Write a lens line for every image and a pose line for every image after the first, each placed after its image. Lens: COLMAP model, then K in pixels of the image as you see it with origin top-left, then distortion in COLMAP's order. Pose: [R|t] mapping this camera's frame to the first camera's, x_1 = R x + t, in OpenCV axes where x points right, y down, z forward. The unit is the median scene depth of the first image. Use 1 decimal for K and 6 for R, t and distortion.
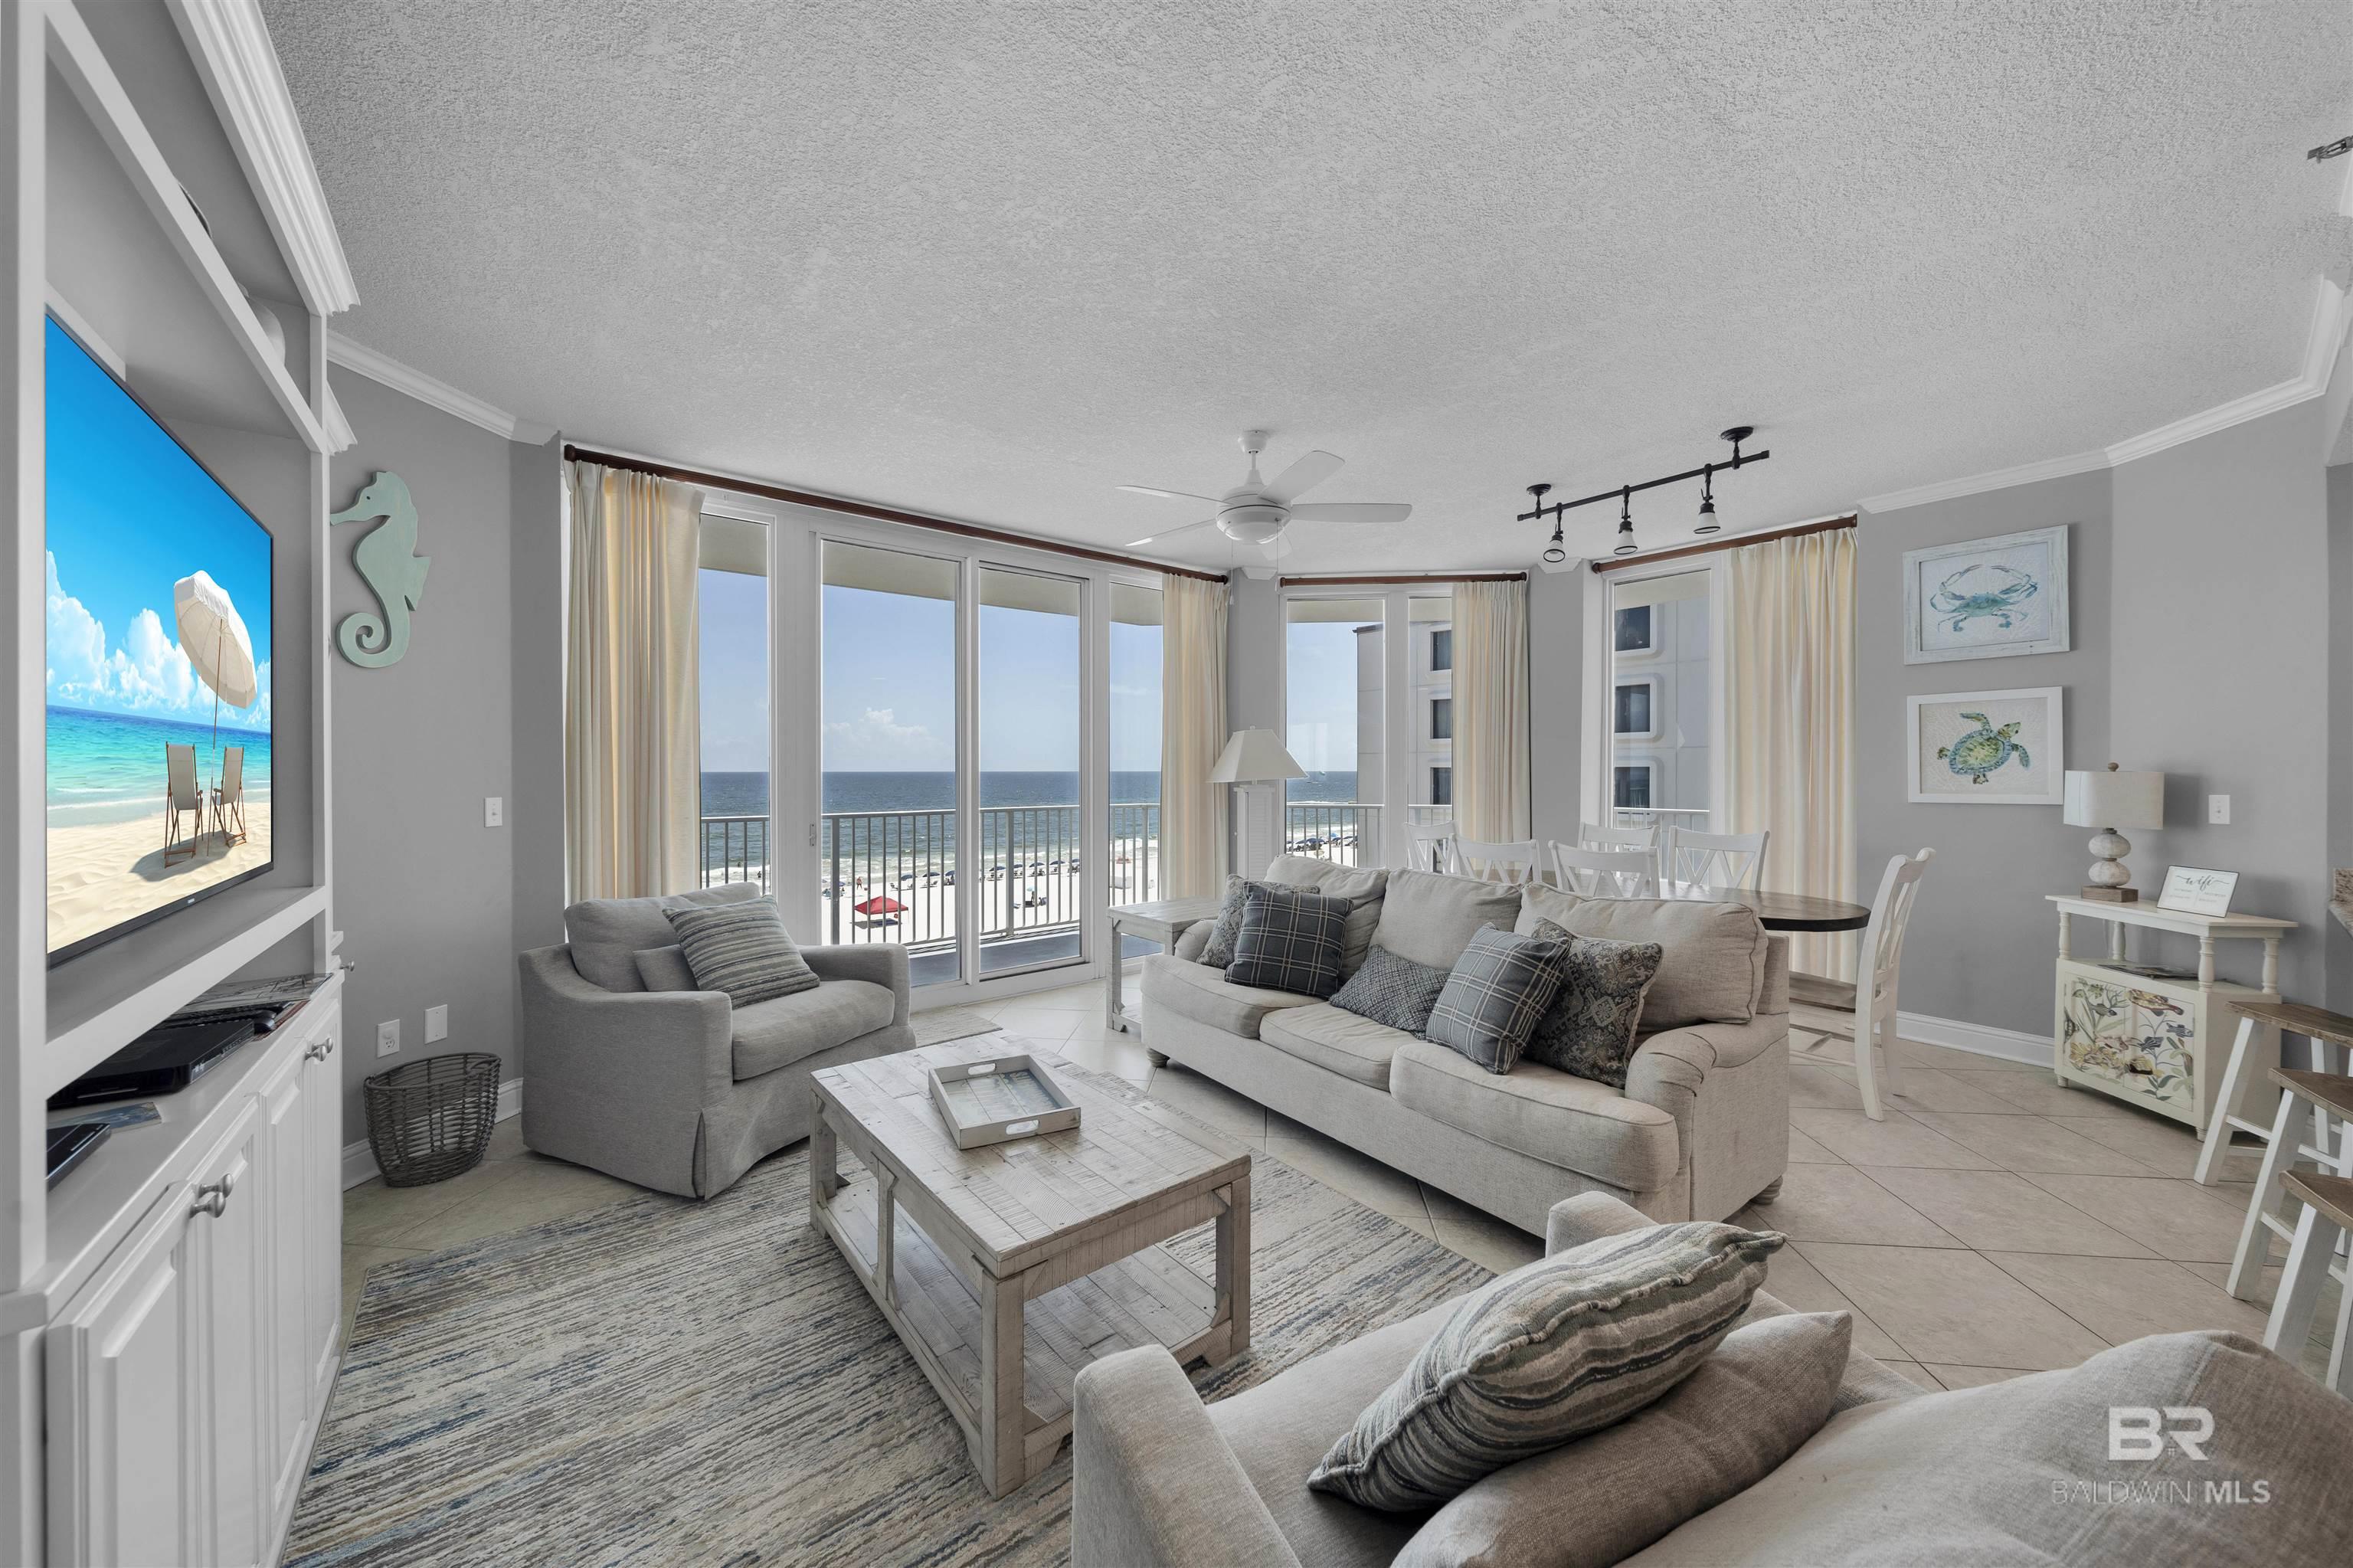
lens RADIAL K [[826.9, 0, 1177.8], [0, 826.9, 776.0], [0, 0, 1]] dist [-0.003226, -0.000456]
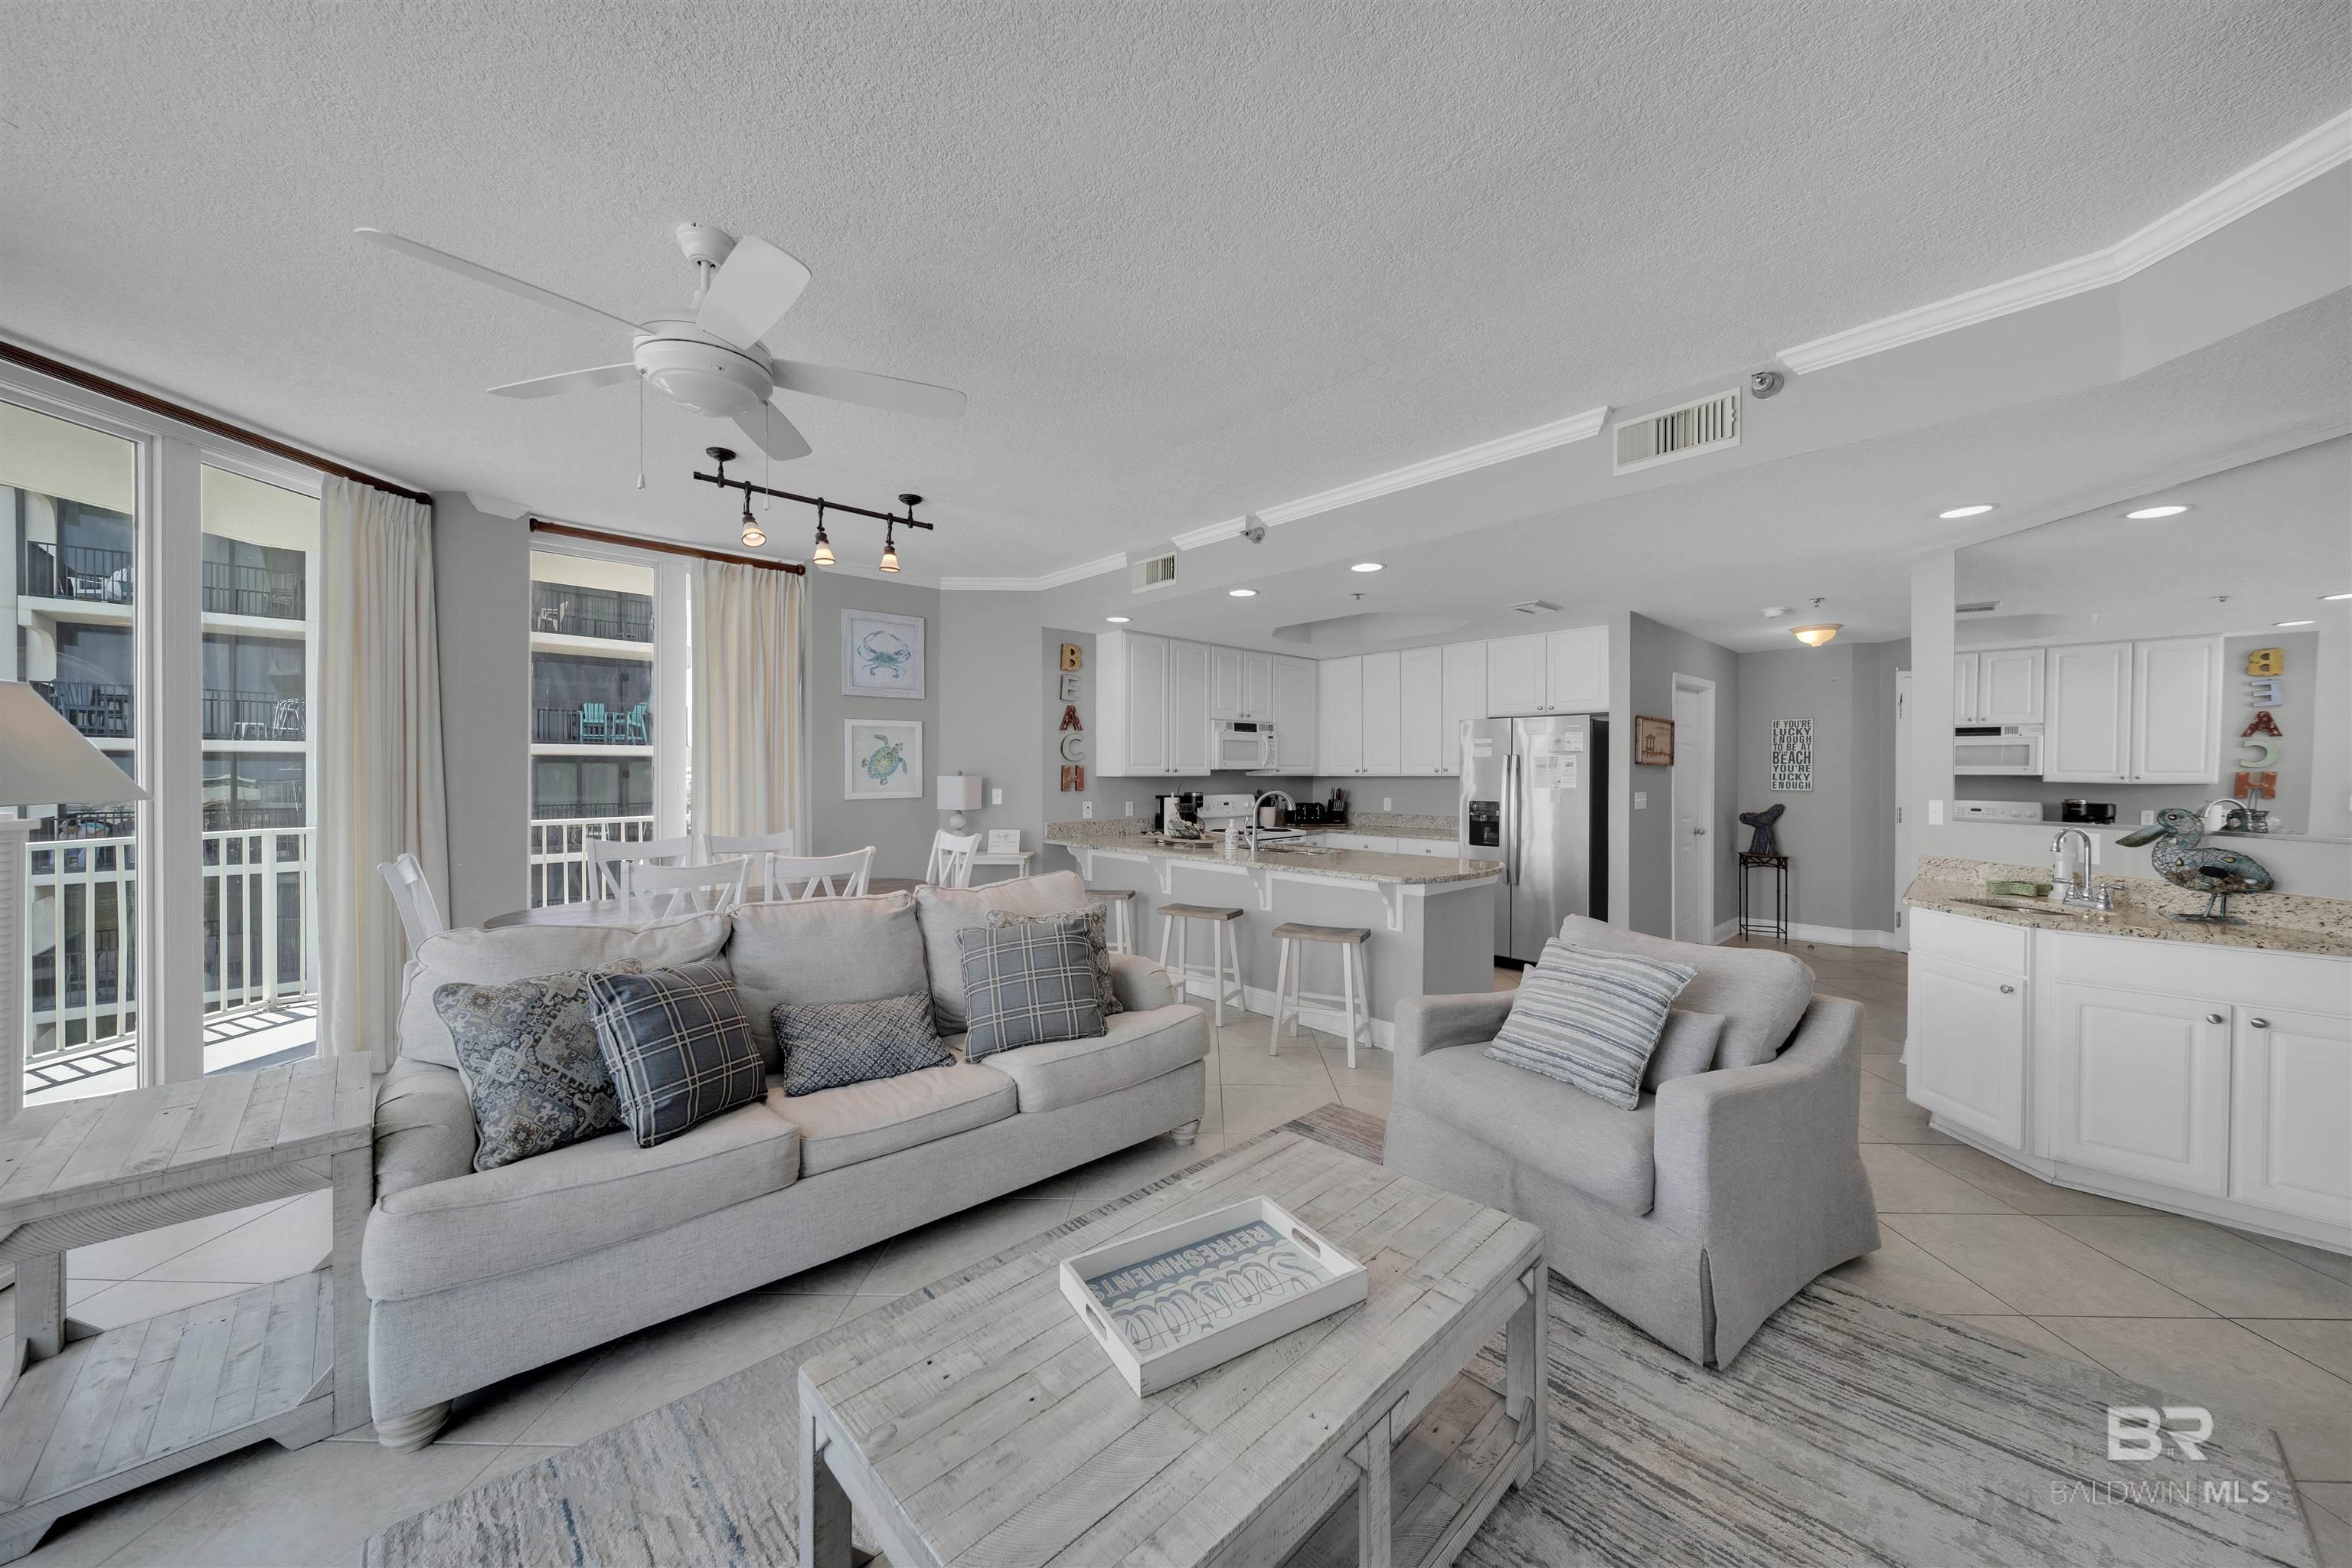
lens RADIAL K [[826.6, 0, 1177.3], [0, 826.6, 776.0], [0, 0, 1]] dist [-0.003226, -0.000456]
pose [[-0.091837, -0.001788, 0.995772, -0.569132], [0.005897, 0.999980, 0.002339, -0.006910], [-0.995757, 0.006087, -0.091824, 0.718185]]
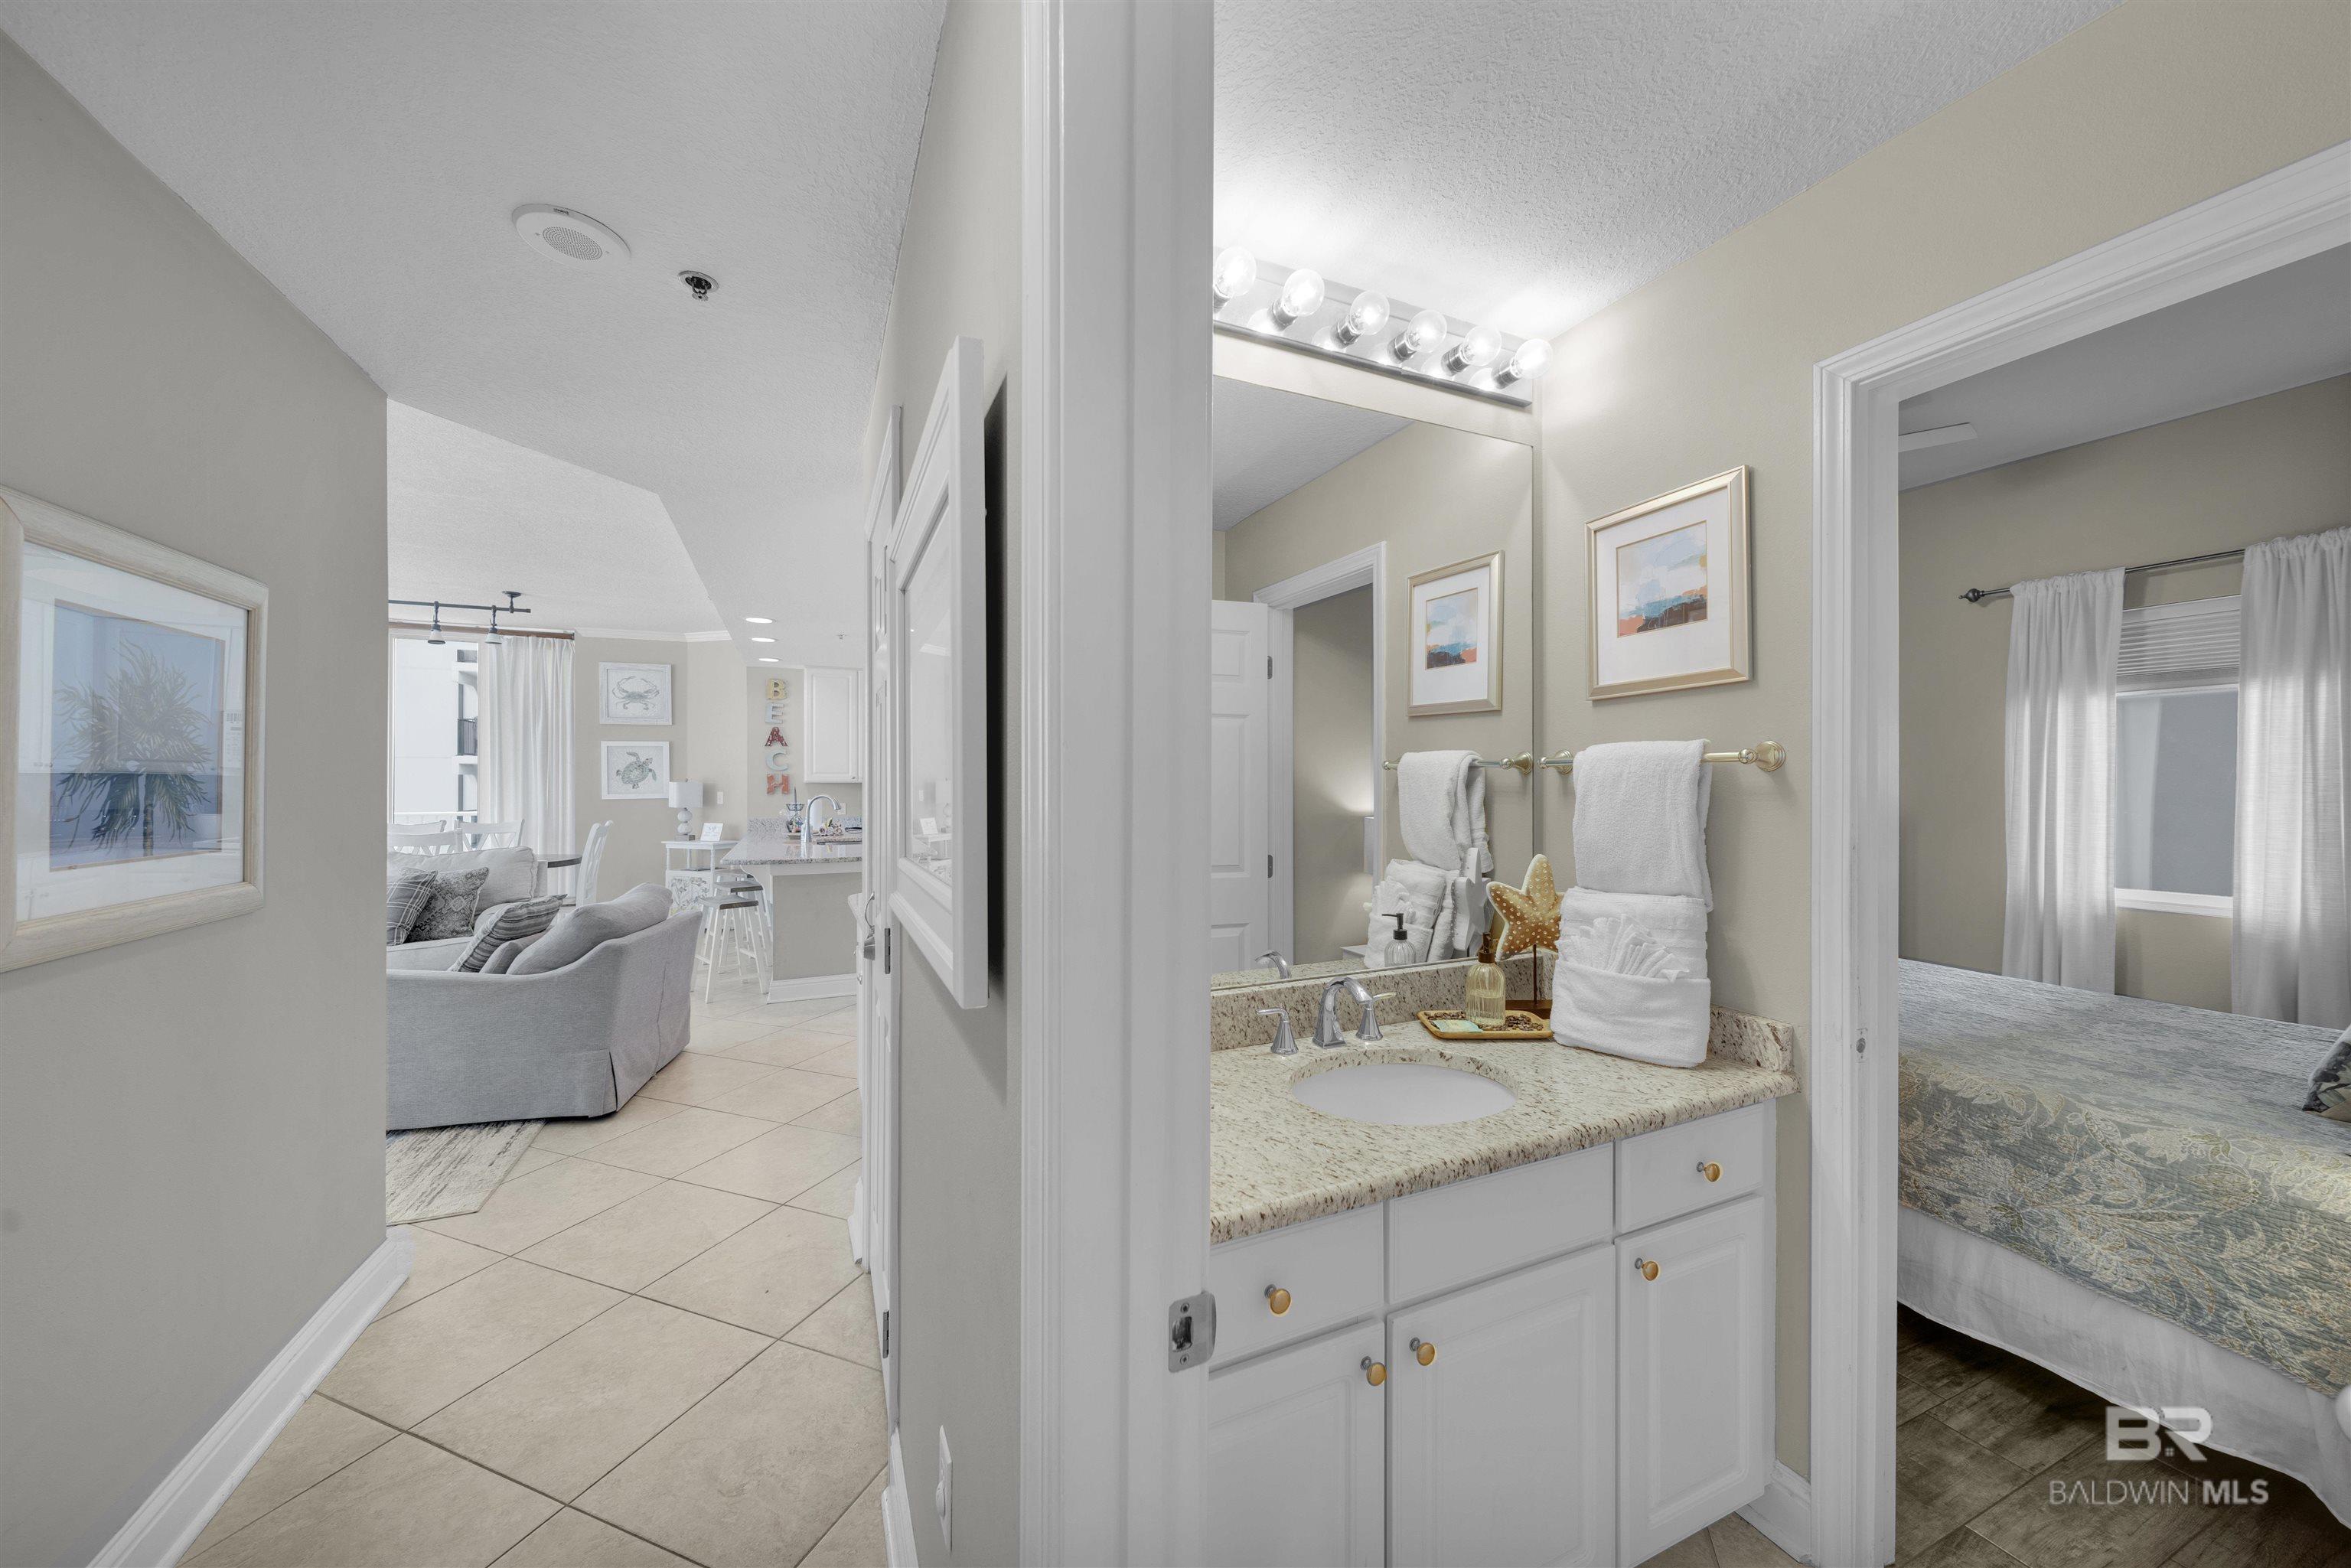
lens RADIAL K [[826.2, 0, 1176.8], [0, 826.2, 776.0], [0, 0, 1]] dist [-0.003226, -0.000456]
pose [[0.242272, 0.004323, 0.970199, -0.699874], [0.005092, 0.999971, -0.005727, -0.002625], [-0.970195, 0.006327, 0.242242, -0.821898]]
